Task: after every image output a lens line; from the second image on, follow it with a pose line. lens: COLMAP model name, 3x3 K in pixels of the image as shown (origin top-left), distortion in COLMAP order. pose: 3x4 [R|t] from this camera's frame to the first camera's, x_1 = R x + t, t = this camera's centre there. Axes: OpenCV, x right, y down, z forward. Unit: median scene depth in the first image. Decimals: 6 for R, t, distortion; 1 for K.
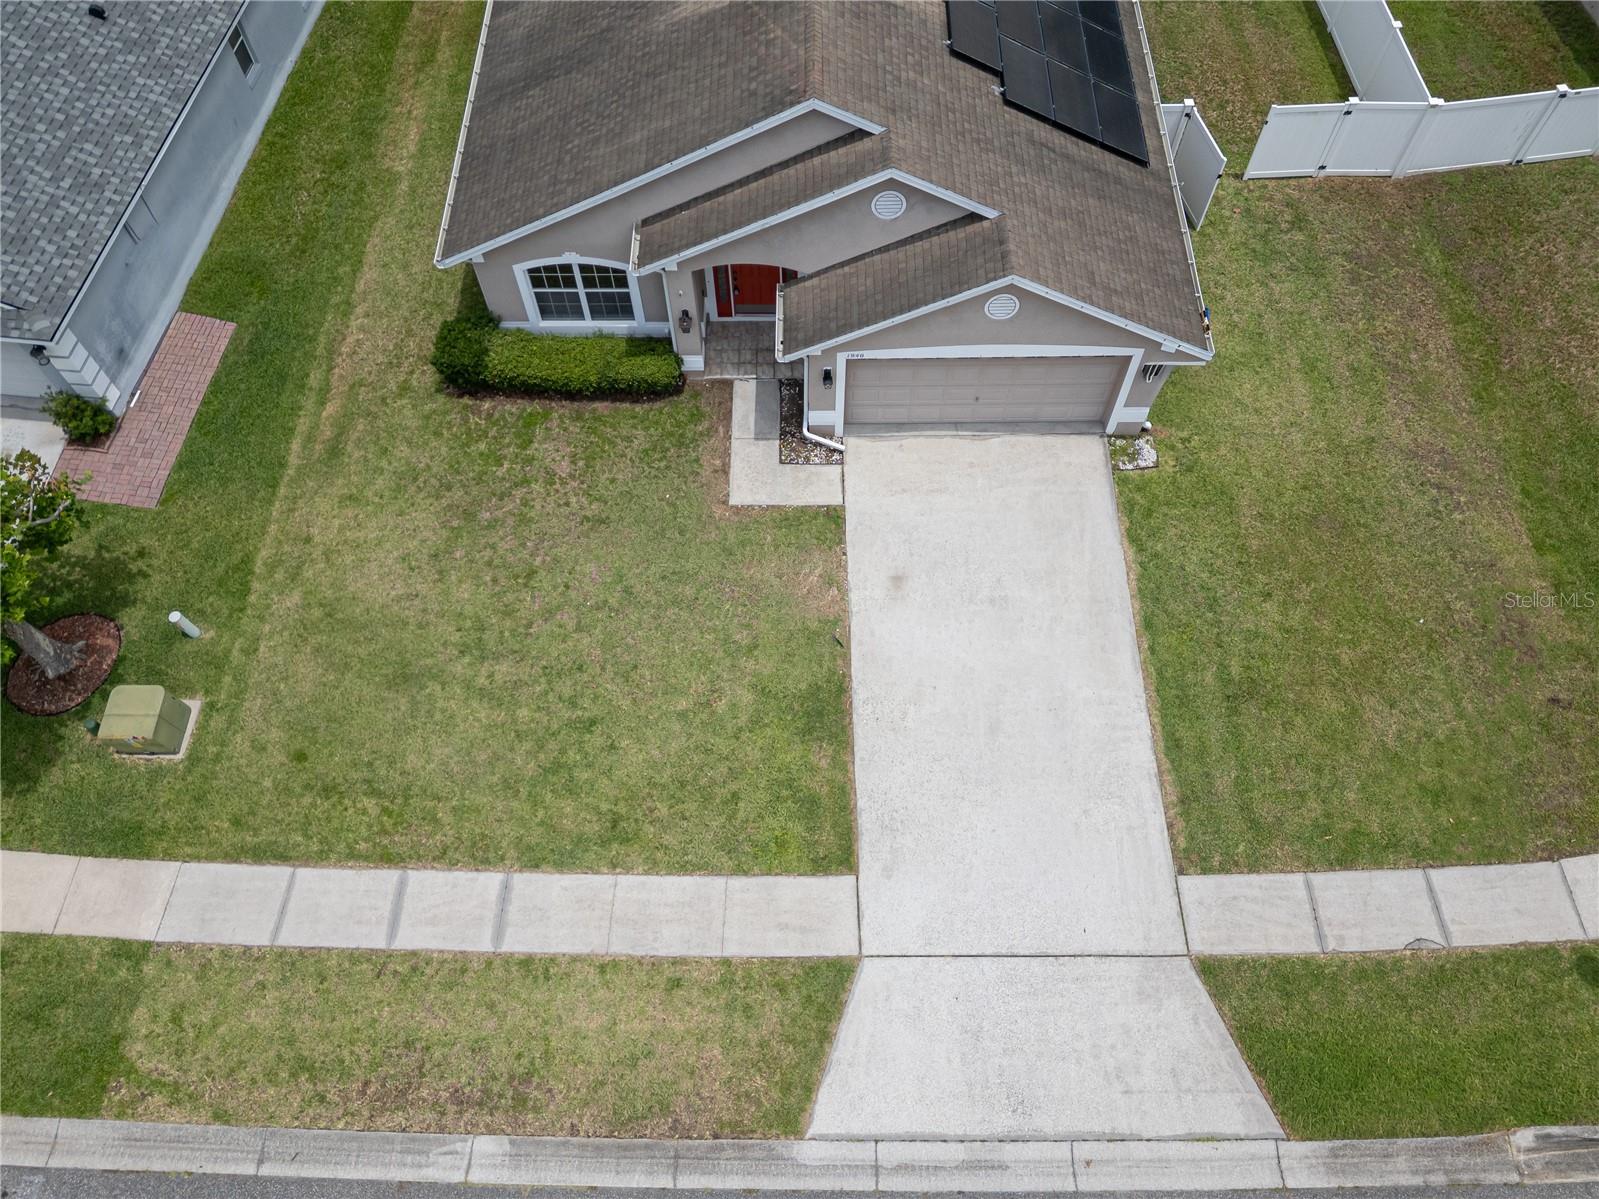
lens RADIAL K [[1140.3, 0, 800.1], [0, 1140.3, 602.2], [0, 0, 1]] dist [0.079669, -0.082237]
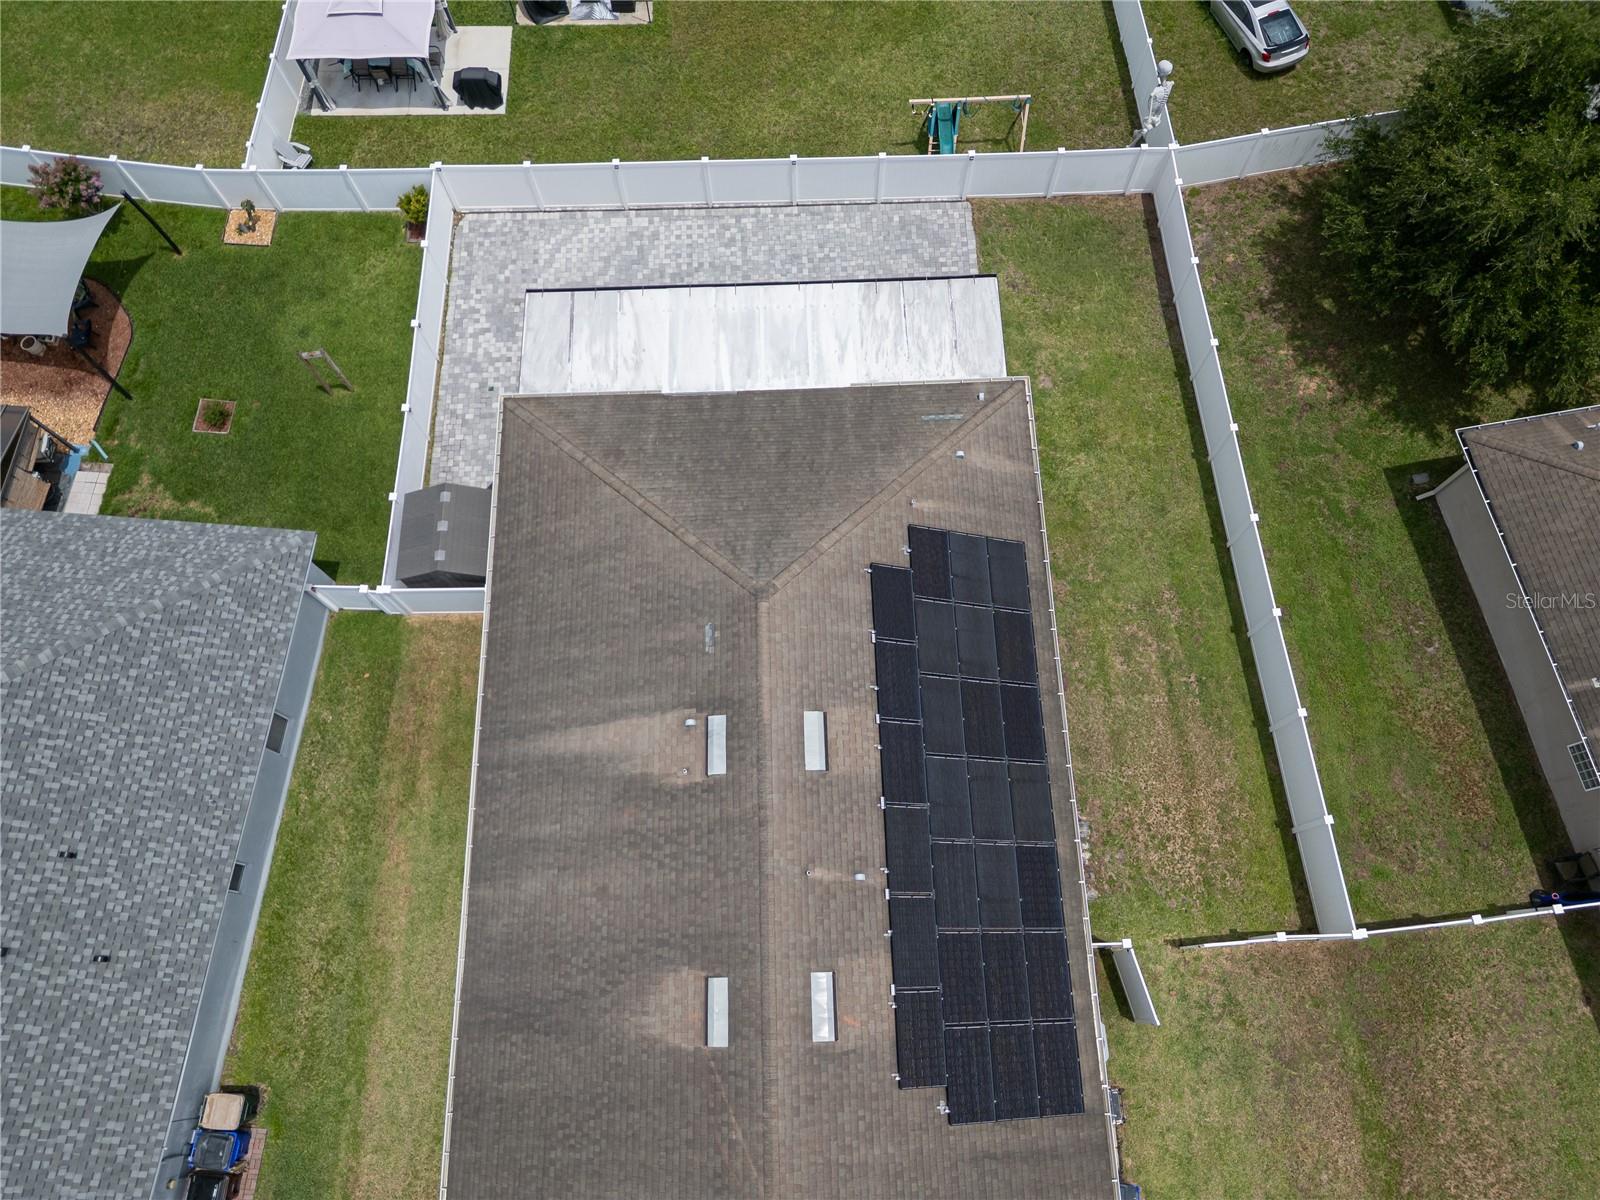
lens RADIAL K [[1119.6, 0, 801.8], [0, 1119.6, 600.4], [0, 0, 1]] dist [0.082319, -0.085695]
pose [[0.999535, -0.030436, 0.001926, 0.047661], [0.029602, 0.983459, 0.178694, -1.057938], [-0.007333, -0.178554, 0.983903, 0.030209]]
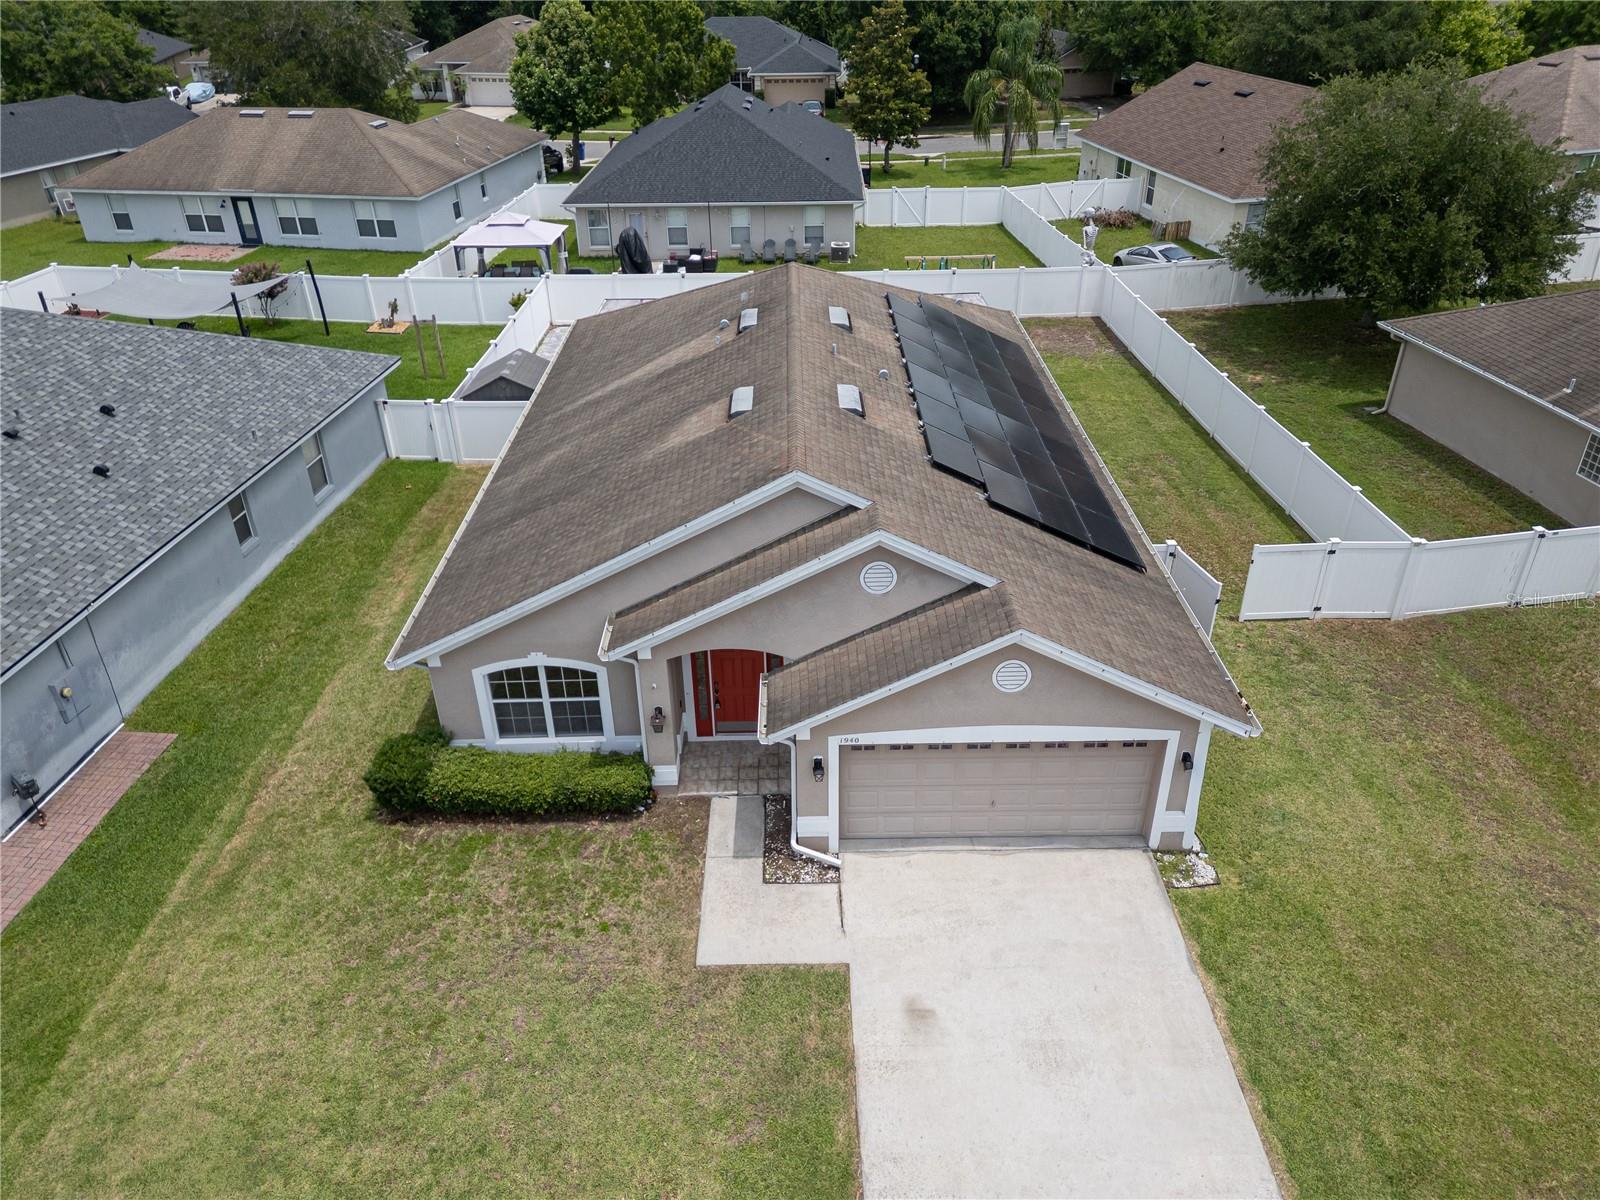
lens RADIAL K [[1119.6, 0, 801.8], [0, 1119.6, 600.4], [0, 0, 1]] dist [0.082319, -0.085695]
pose [[0.999898, -0.011786, 0.008025, 0.006079], [0.014217, 0.867261, -0.497651, 0.109627], [-0.001095, 0.497715, 0.867340, 0.194142]]
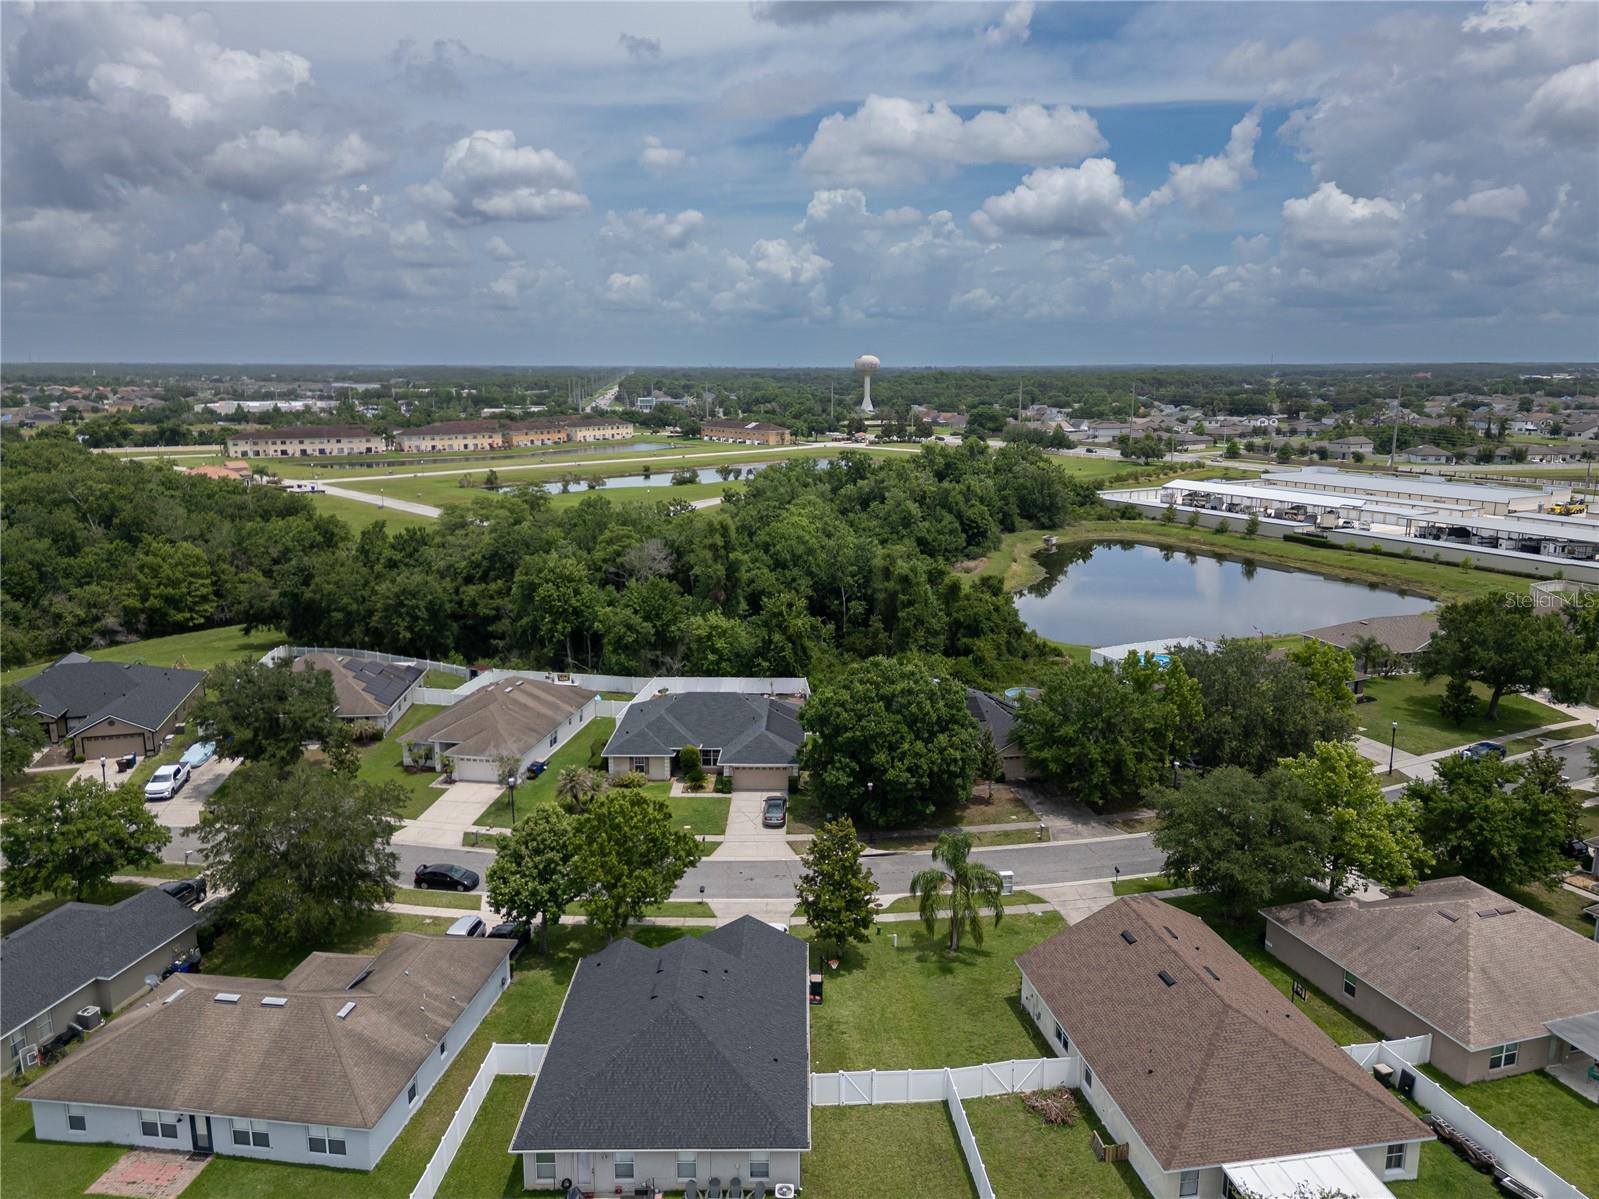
lens RADIAL K [[1132.2, 0, 804.4], [0, 1132.2, 602.7], [0, 0, 1]] dist [0.061311, -0.069315]
pose [[0.999547, 0.006557, 0.029359, 0.077222], [0.017748, 0.659452, -0.751537, -0.714487], [-0.024289, 0.751718, 0.659038, -0.652305]]
